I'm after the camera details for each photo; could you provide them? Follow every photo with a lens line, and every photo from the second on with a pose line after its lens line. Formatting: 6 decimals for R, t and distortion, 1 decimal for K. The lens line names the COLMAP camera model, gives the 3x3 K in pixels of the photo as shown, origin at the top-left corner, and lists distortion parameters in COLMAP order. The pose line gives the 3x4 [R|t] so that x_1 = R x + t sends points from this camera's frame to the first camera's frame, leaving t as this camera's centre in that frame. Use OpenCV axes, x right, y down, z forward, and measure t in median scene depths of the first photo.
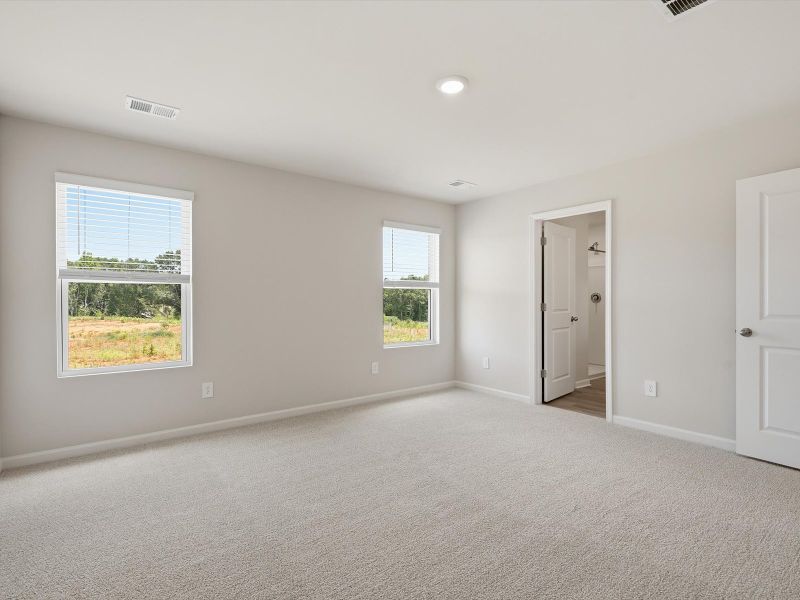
lens RADIAL K [[405.2, 0, 401.6], [0, 405.2, 300.7], [0, 0, 1]] dist [0.011335, -0.000531]
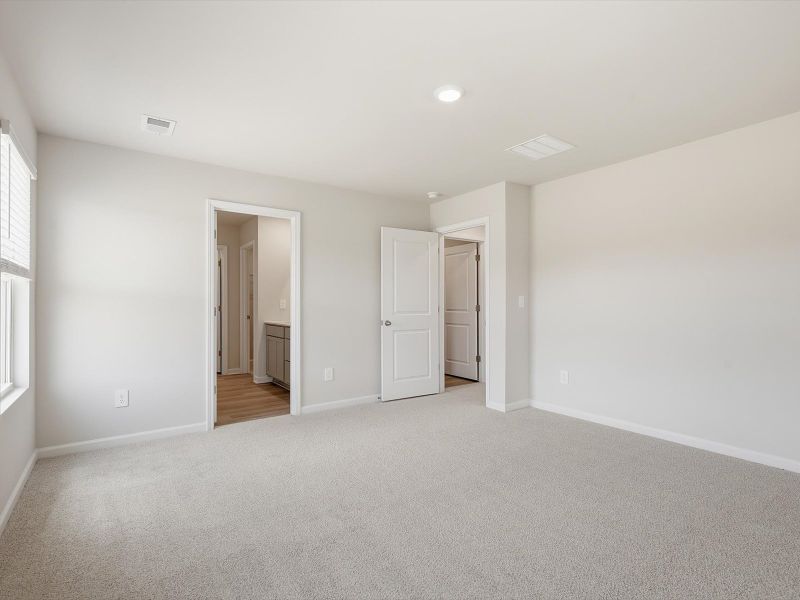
lens RADIAL K [[405.2, 0, 401.6], [0, 405.2, 300.7], [0, 0, 1]] dist [0.011335, -0.000531]
pose [[0.039311, 0.008702, 0.999189, -0.606752], [0.003297, 0.999956, -0.008838, 0.002965], [-0.999222, 0.003642, 0.039280, 0.719990]]
